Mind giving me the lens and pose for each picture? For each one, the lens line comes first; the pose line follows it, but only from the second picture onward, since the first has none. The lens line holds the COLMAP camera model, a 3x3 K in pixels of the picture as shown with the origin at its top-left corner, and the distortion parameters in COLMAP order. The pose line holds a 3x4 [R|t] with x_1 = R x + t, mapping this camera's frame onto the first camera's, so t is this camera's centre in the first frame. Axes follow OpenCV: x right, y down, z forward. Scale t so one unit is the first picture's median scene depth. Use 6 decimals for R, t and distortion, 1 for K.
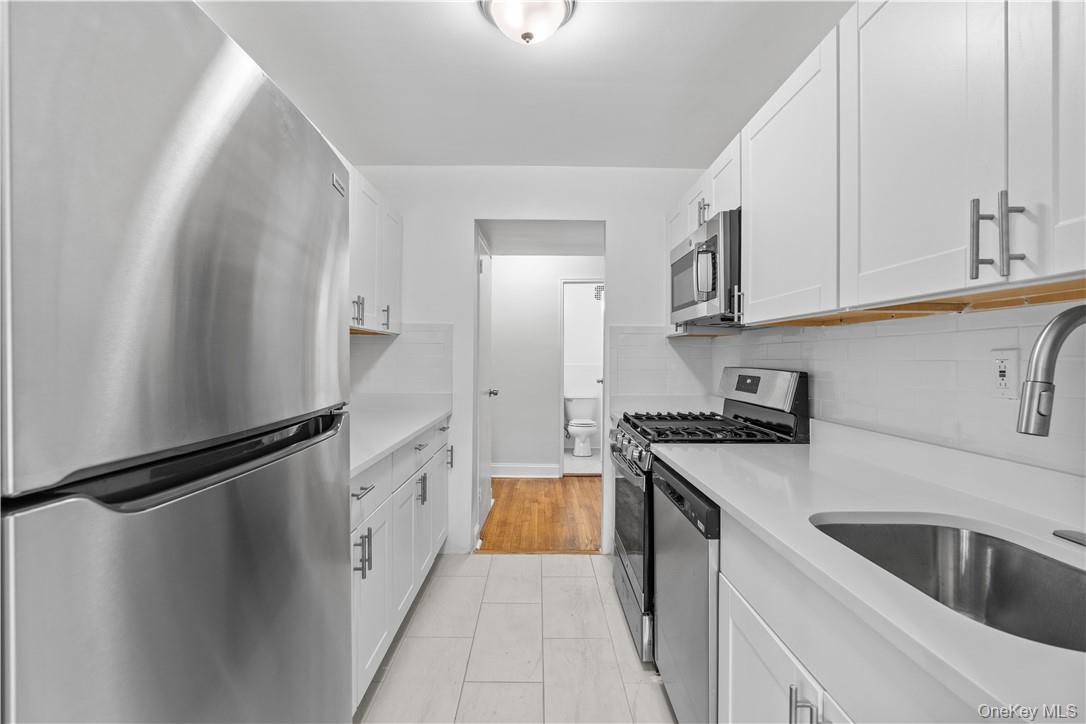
lens RADIAL K [[490.8, 0, 543.0], [0, 490.8, 362.0], [0, 0, 1]] dist [-0.002302, 0.000073]
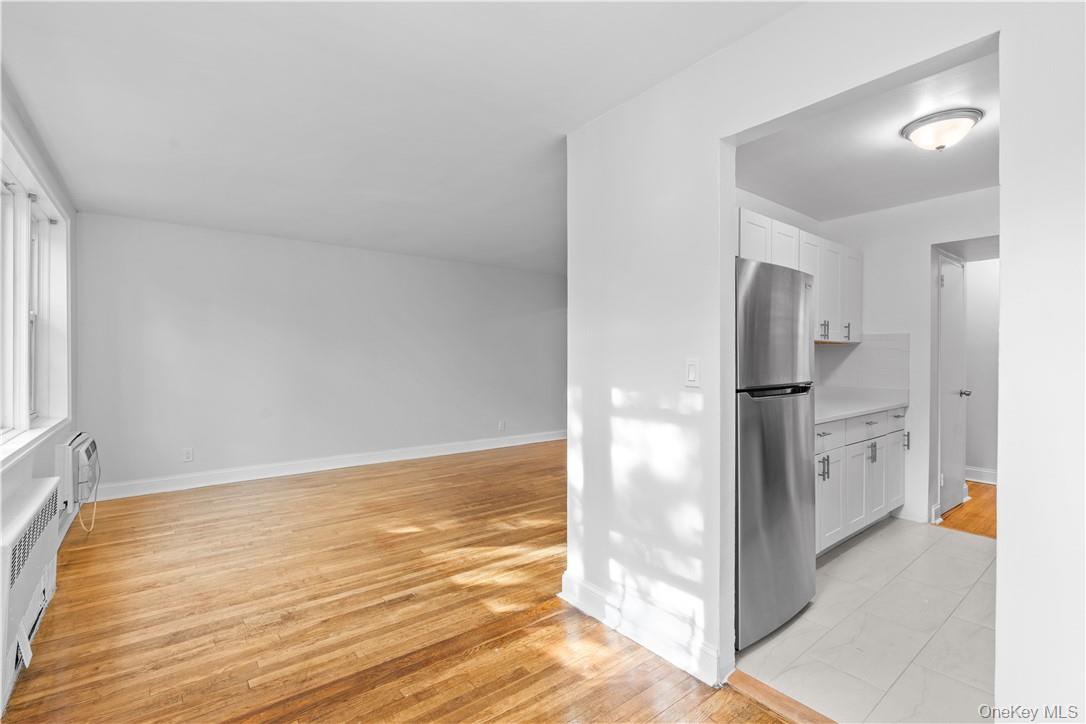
lens RADIAL K [[490.8, 0, 543.0], [0, 490.8, 362.0], [0, 0, 1]] dist [-0.002302, 0.000073]
pose [[0.617791, -0.004454, -0.786330, 0.234648], [-0.004096, 0.999952, -0.008882, 0.010633], [0.786332, 0.008708, 0.617743, -0.526030]]
